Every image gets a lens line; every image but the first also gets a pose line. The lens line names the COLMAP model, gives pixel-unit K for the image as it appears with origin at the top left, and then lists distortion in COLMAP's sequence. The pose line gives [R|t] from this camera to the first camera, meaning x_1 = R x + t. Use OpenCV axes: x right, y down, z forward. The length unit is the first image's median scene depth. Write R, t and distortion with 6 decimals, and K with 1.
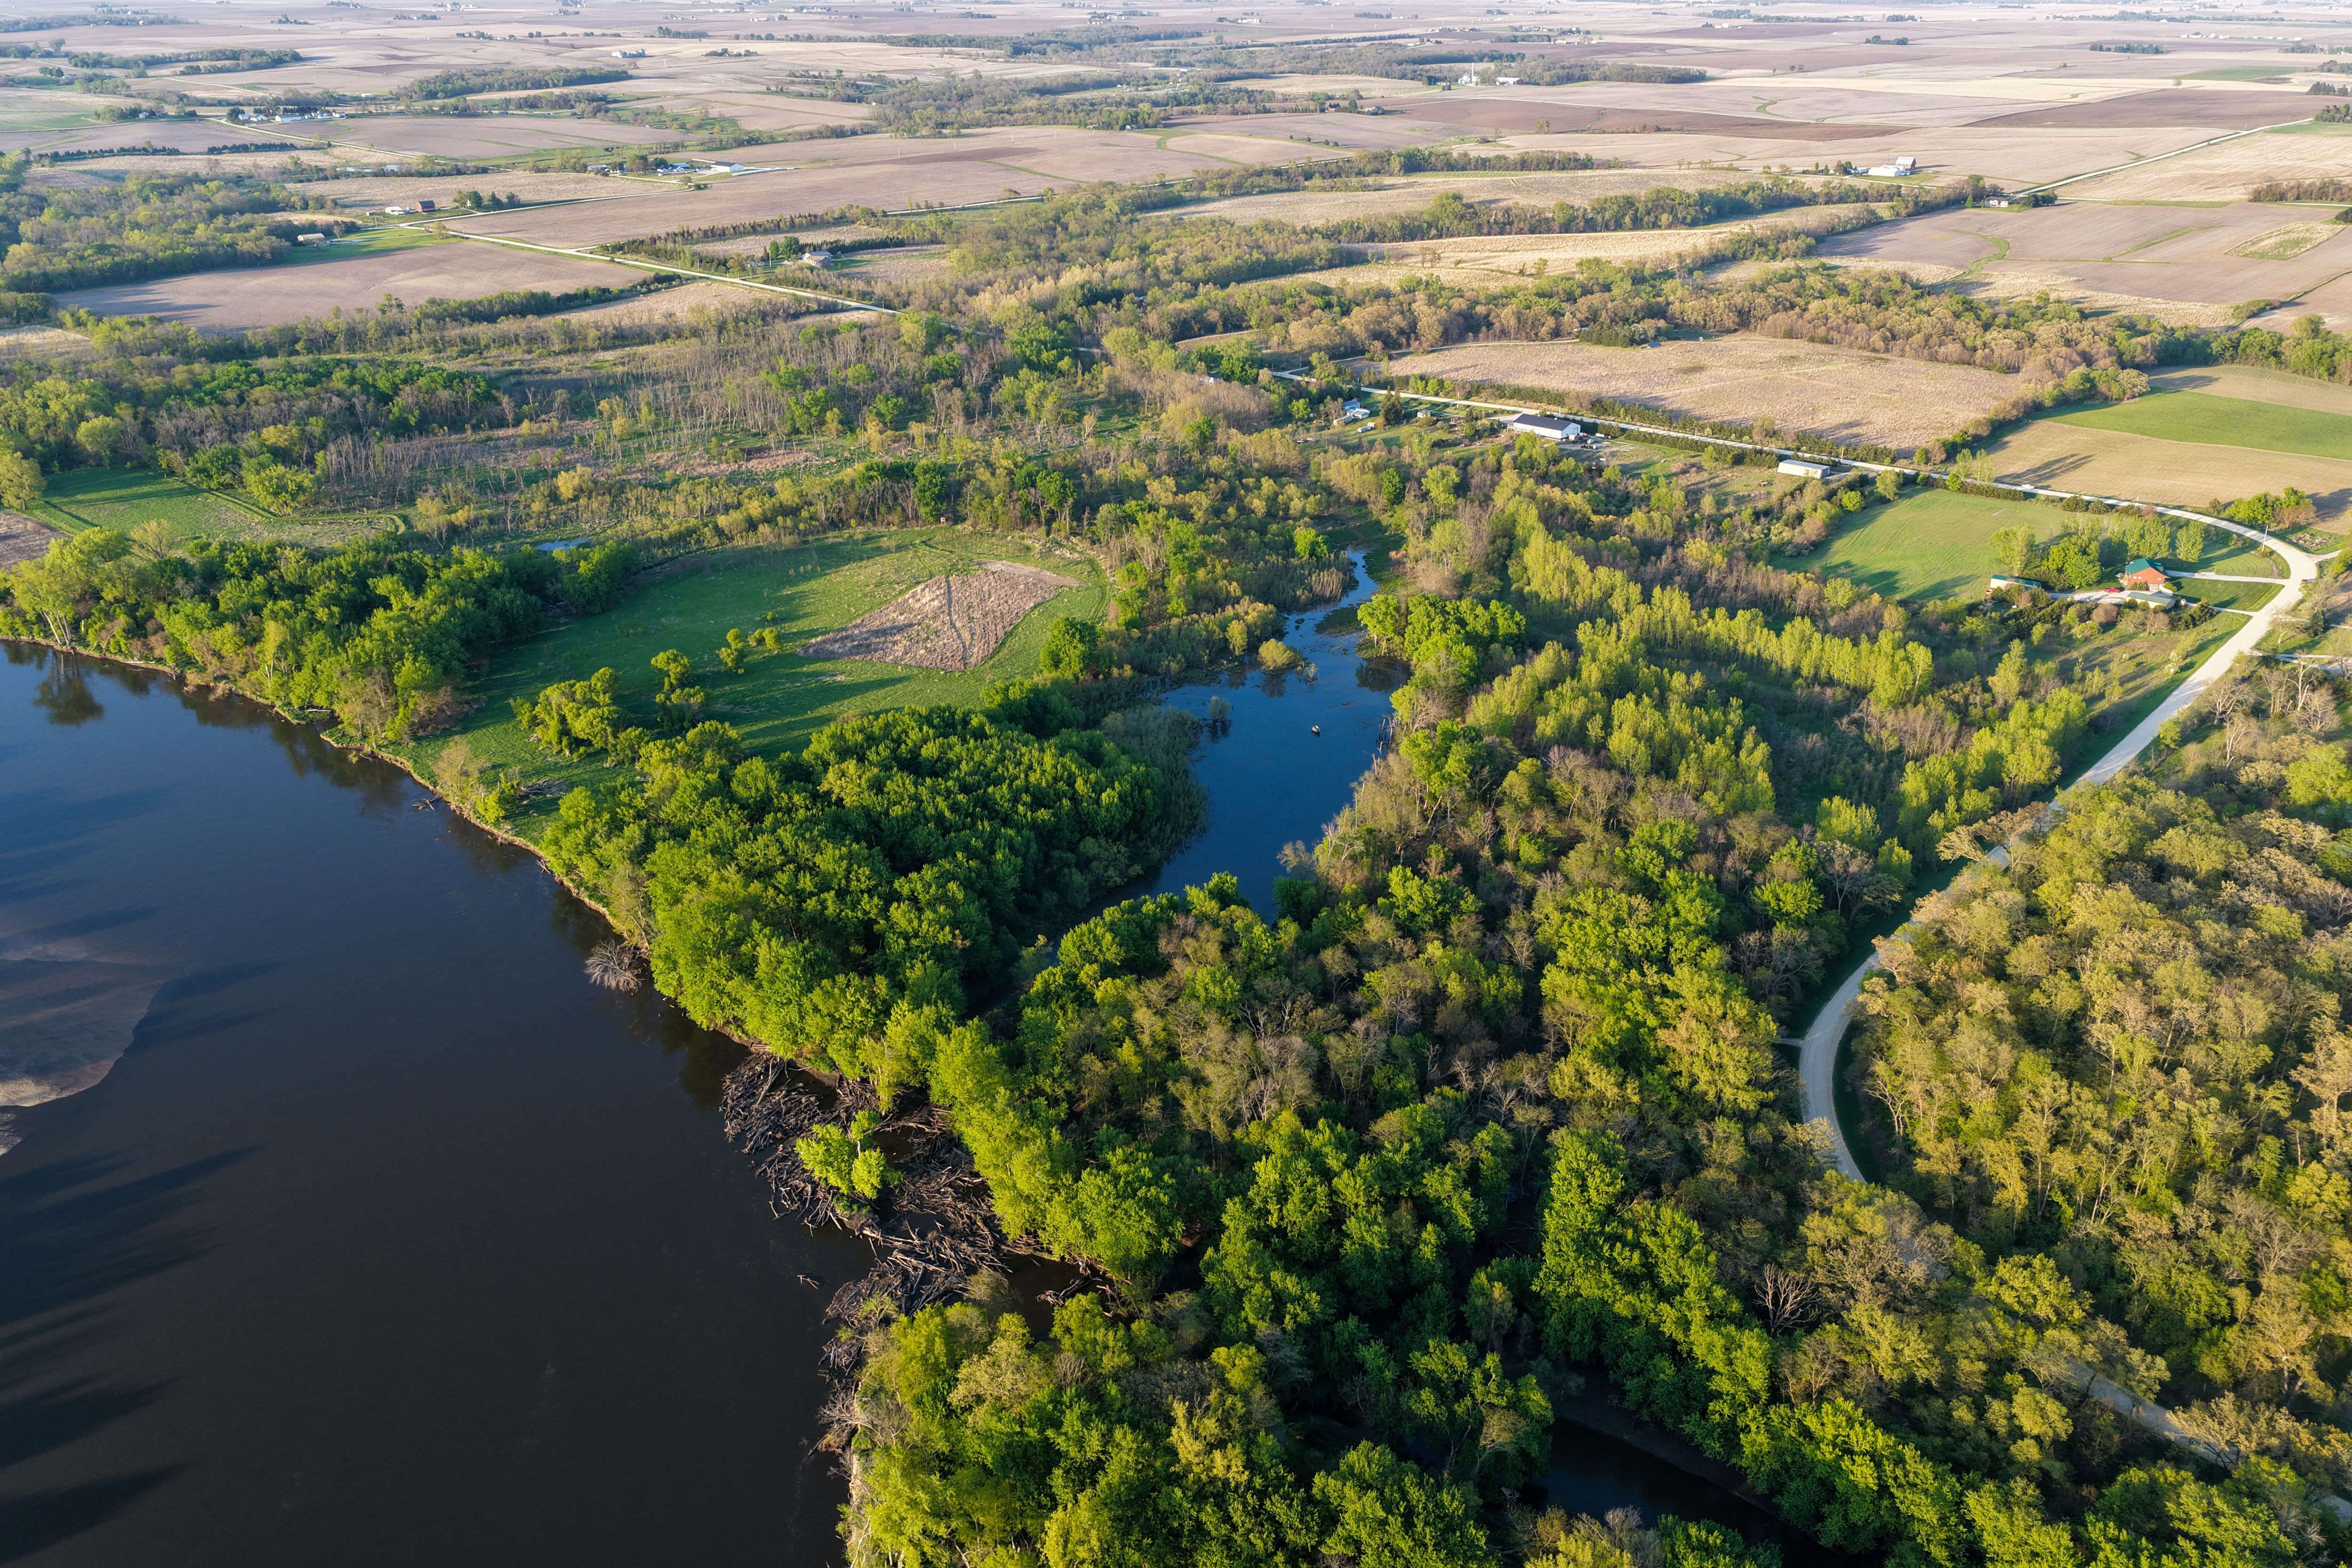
lens RADIAL K [[1949.0, 0, 1173.1], [0, 1949.0, 786.3], [0, 0, 1]] dist [-0.011419, 0.034029]
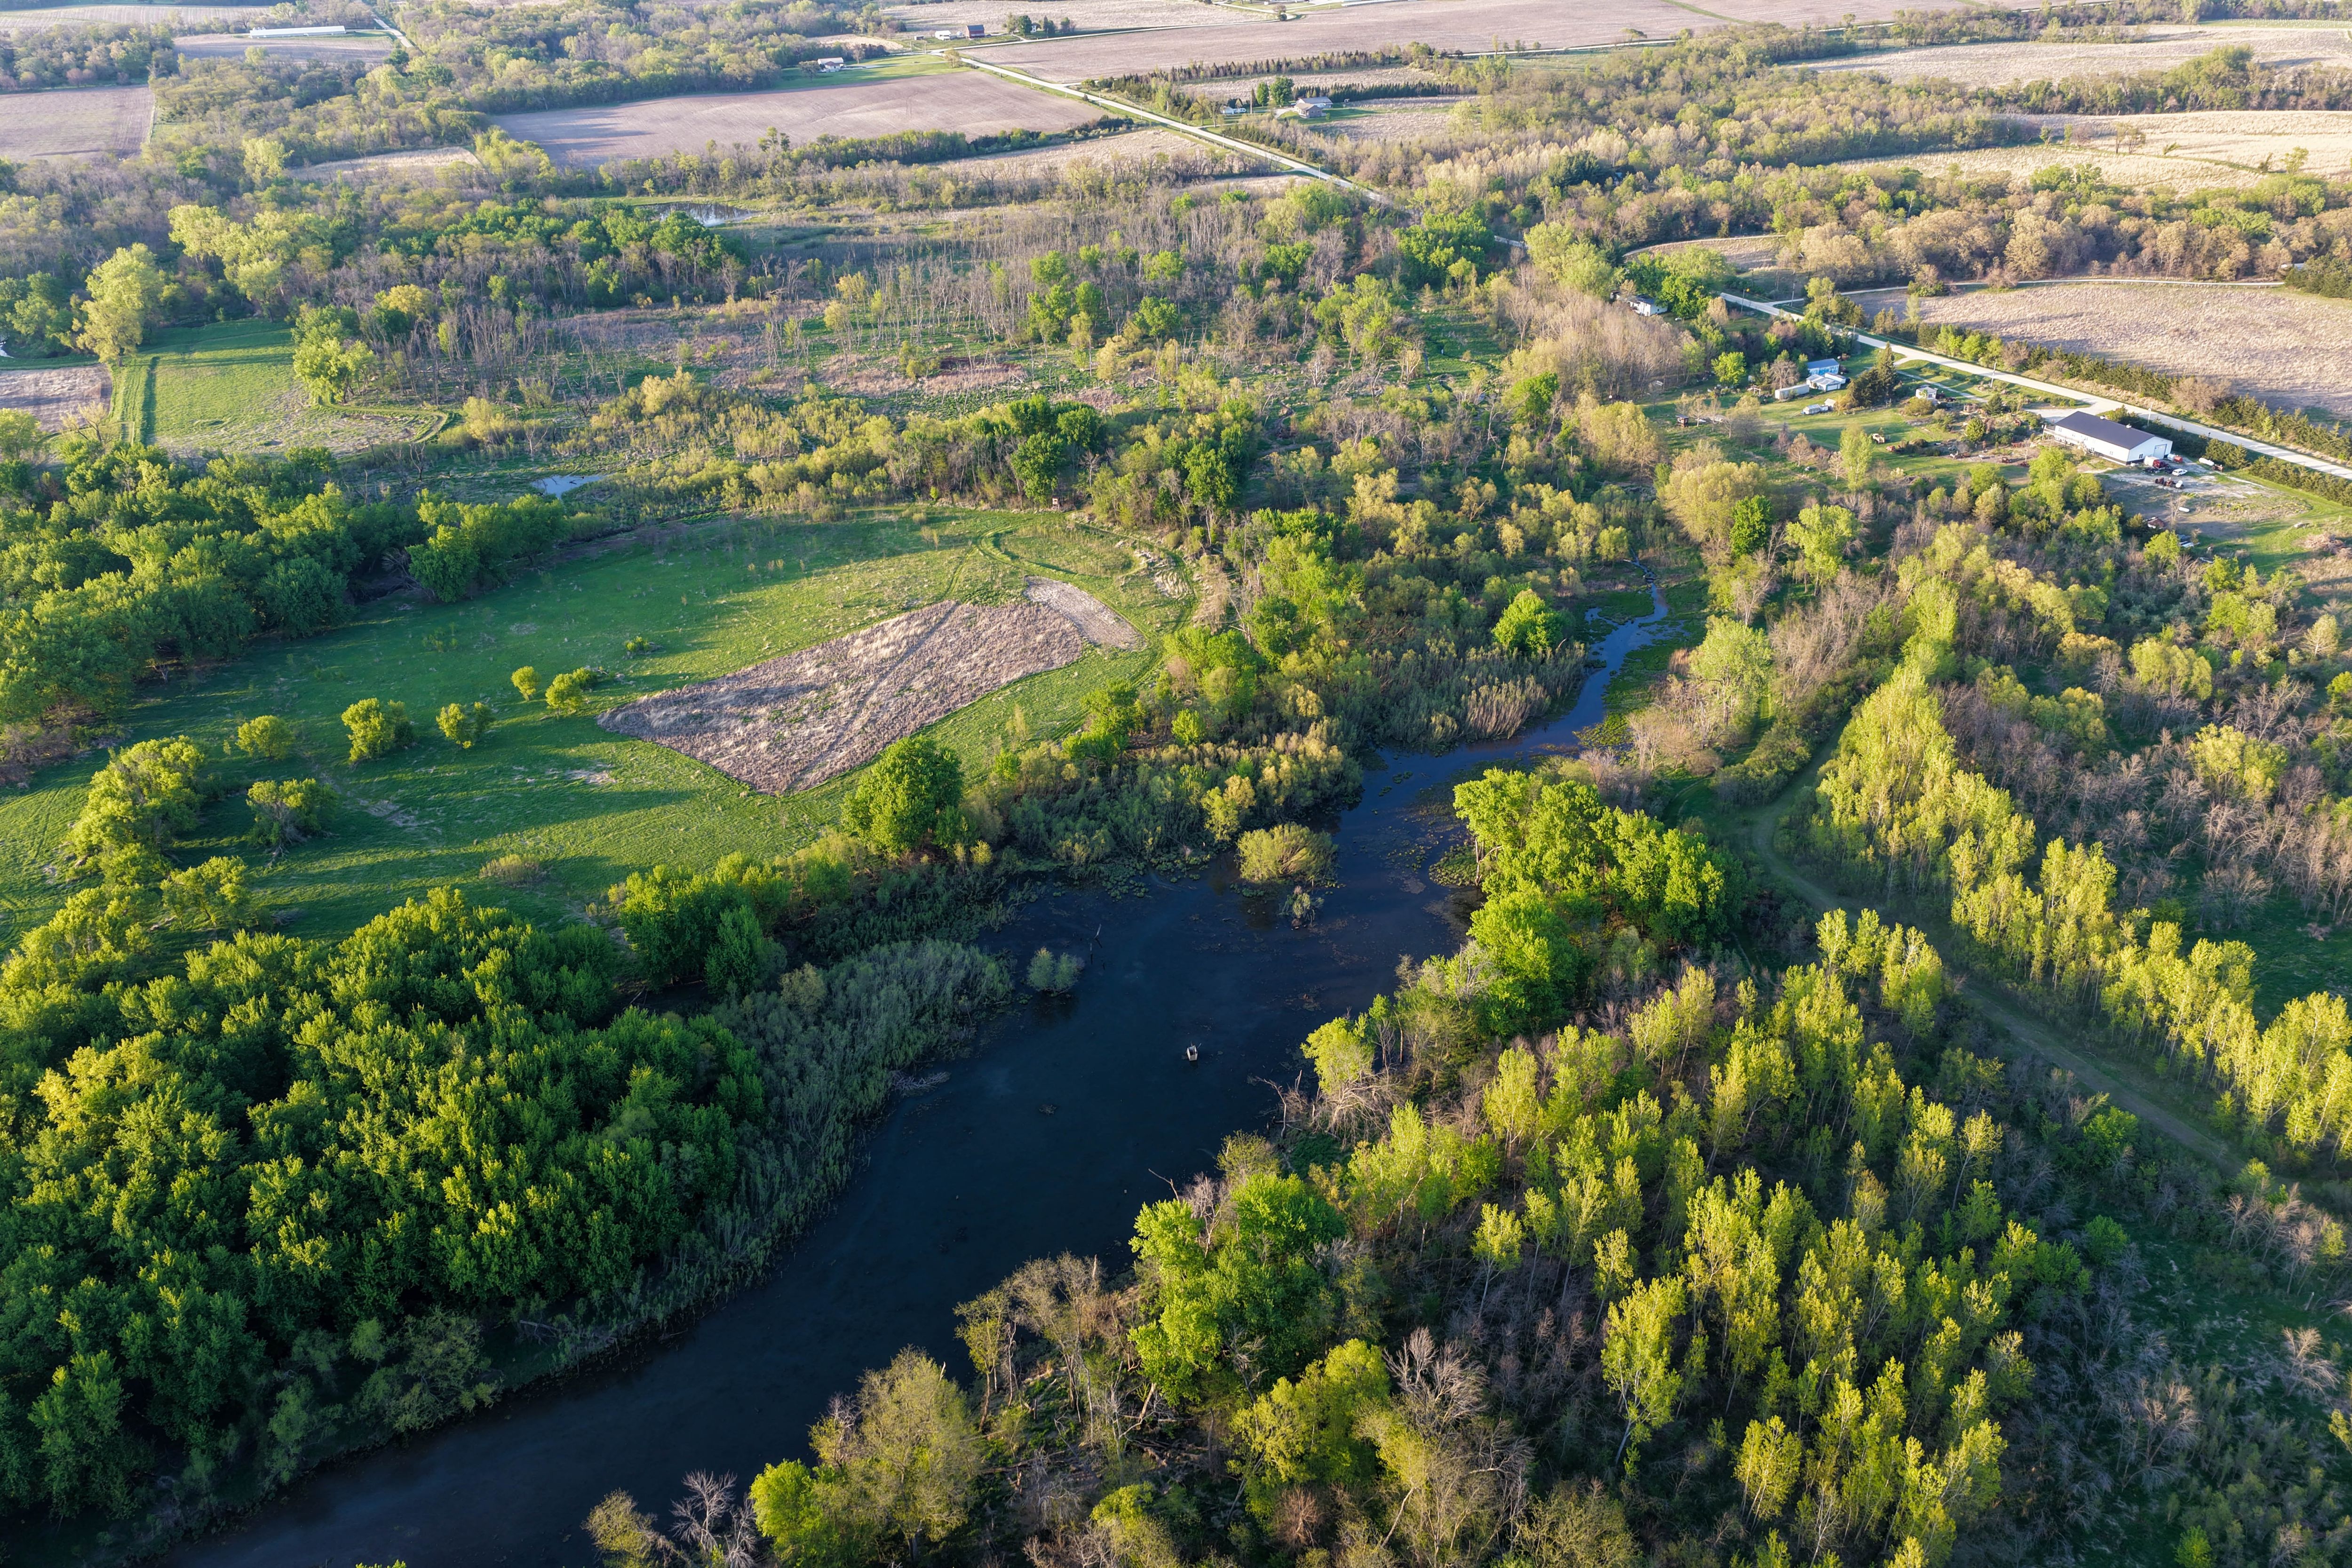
lens RADIAL K [[1949.0, 0, 1177.1], [0, 1949.0, 778.3], [0, 0, 1]] dist [-0.011419, 0.034029]
pose [[0.920017, 0.162734, -0.356492, 0.151344], [-0.138306, 0.985998, 0.093162, -0.093065], [0.366661, -0.036405, 0.929642, 0.317838]]
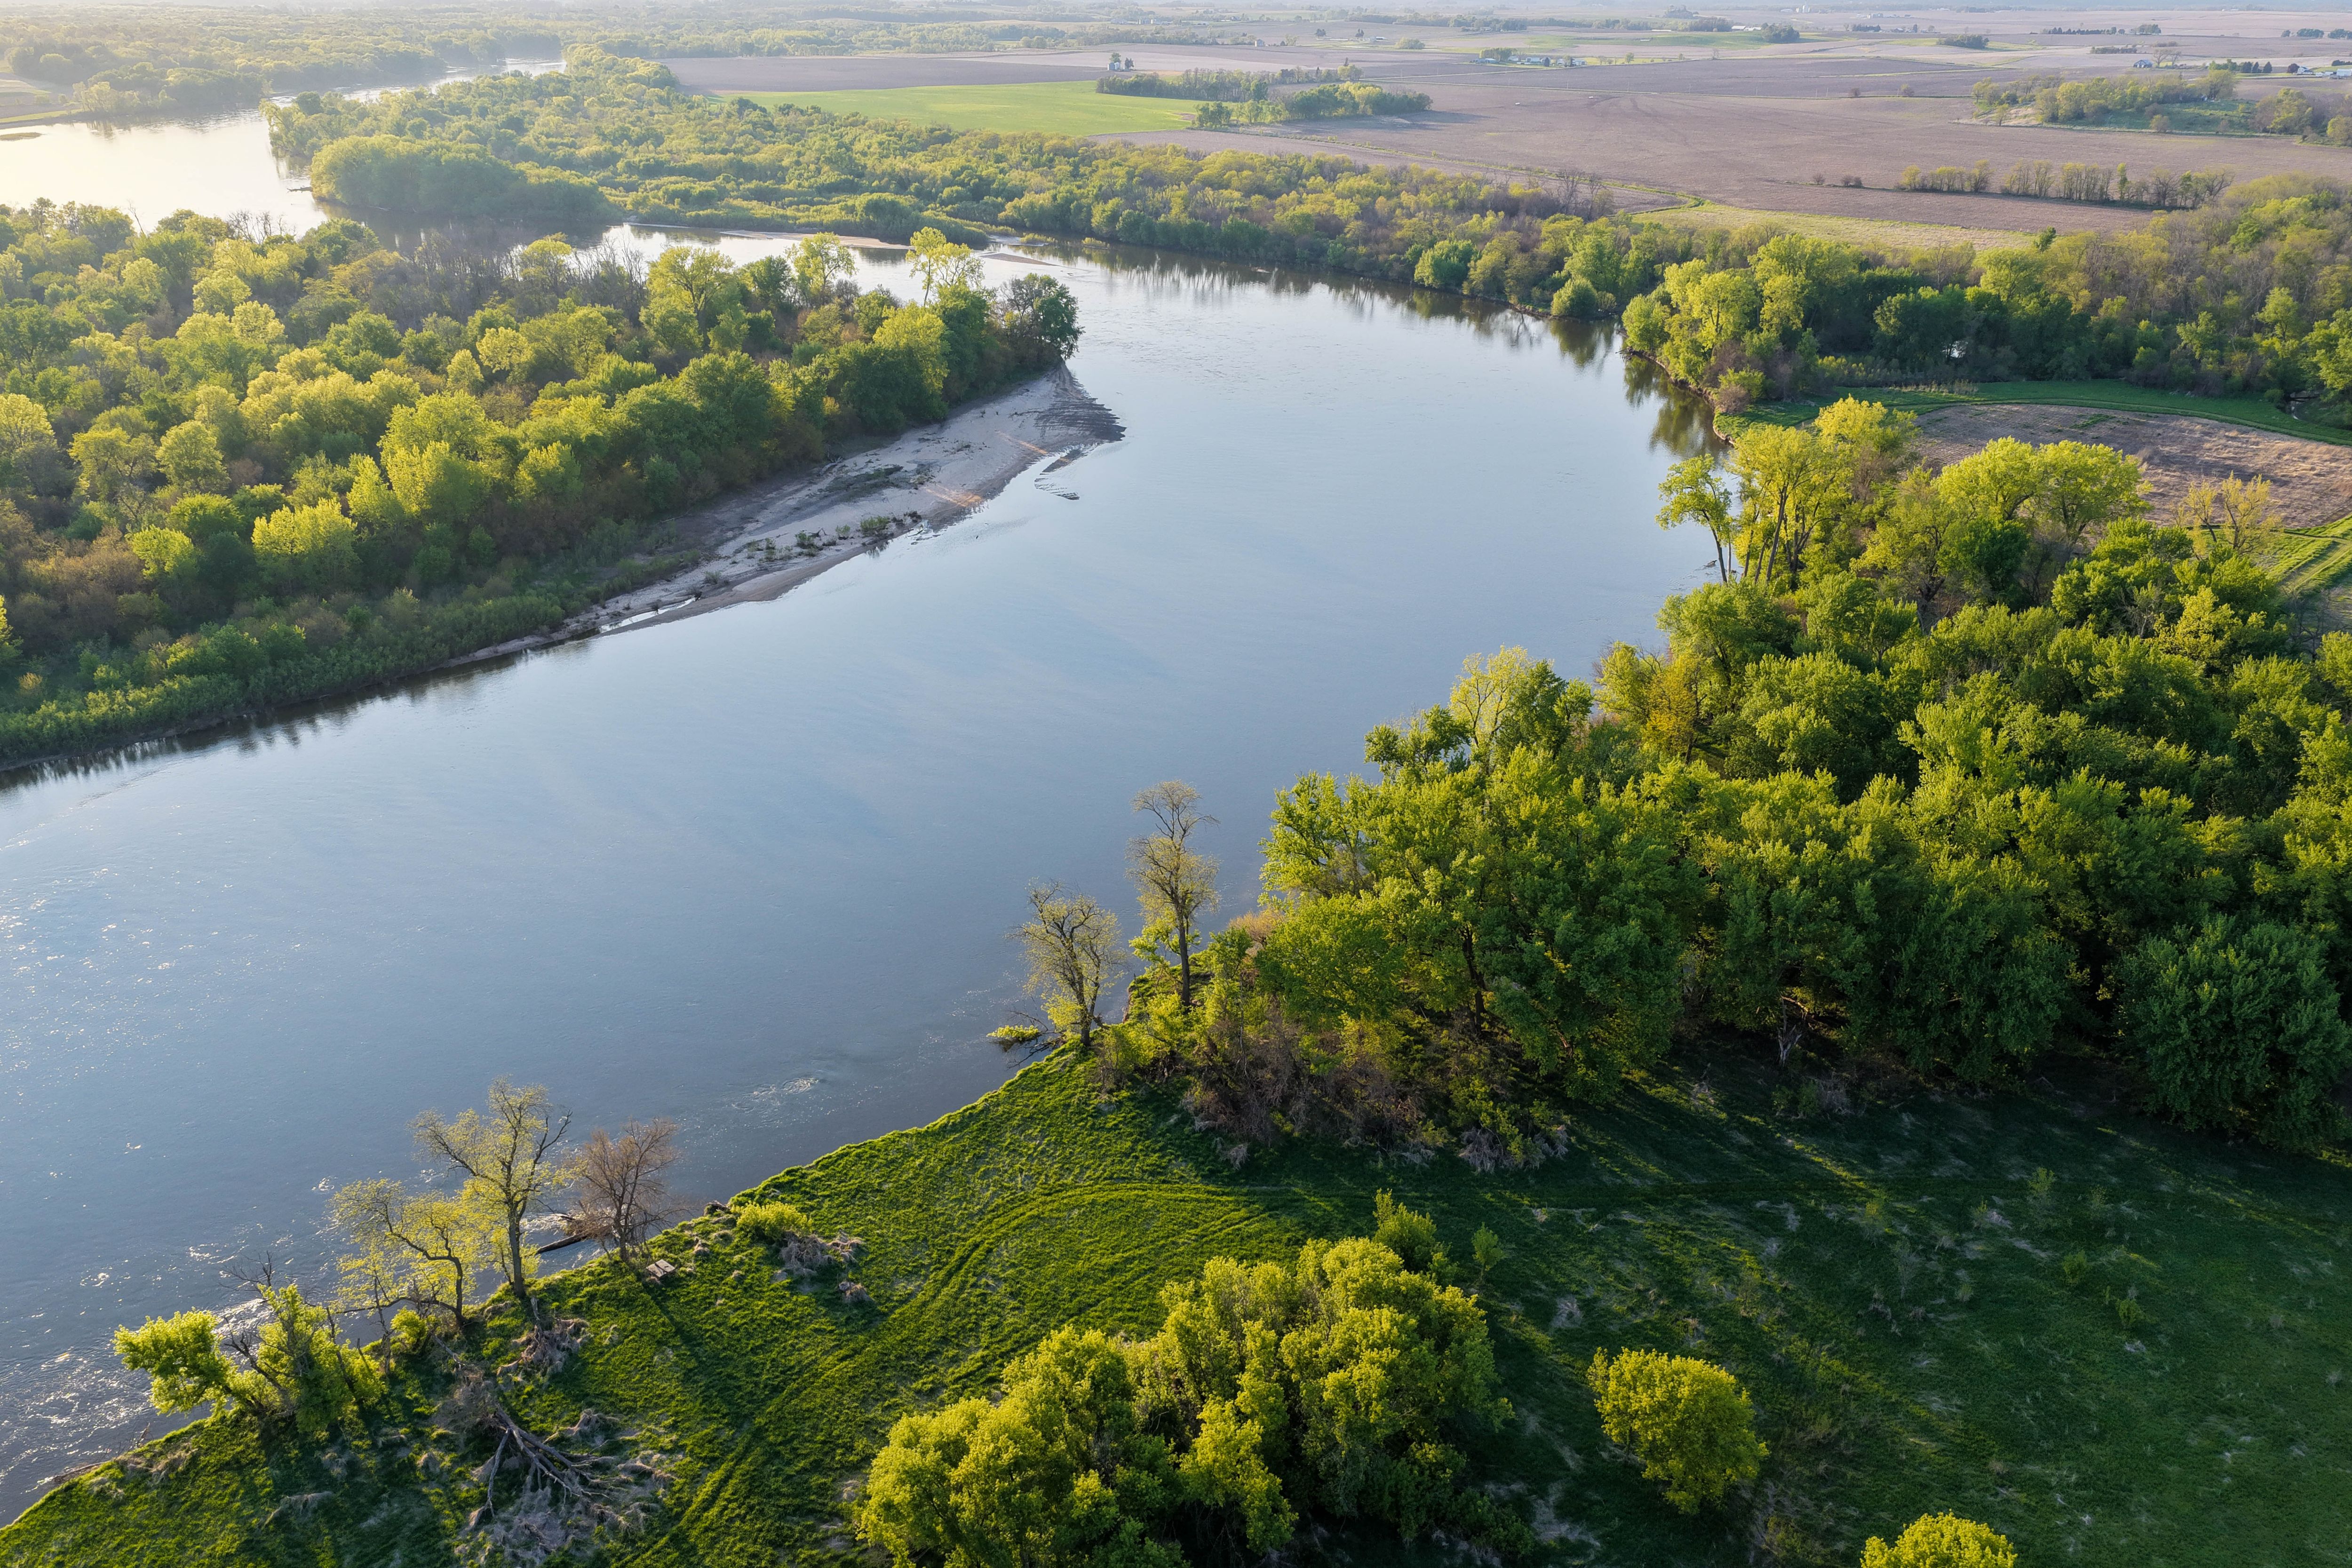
lens RADIAL K [[1949.0, 0, 1187.8], [0, 1949.0, 779.0], [0, 0, 1]] dist [-0.011419, 0.034029]
pose [[-0.008545, 0.379352, -0.925213, -0.078805], [-0.397815, 0.847587, 0.351198, -0.105847], [0.917426, 0.371065, 0.143669, 0.575716]]
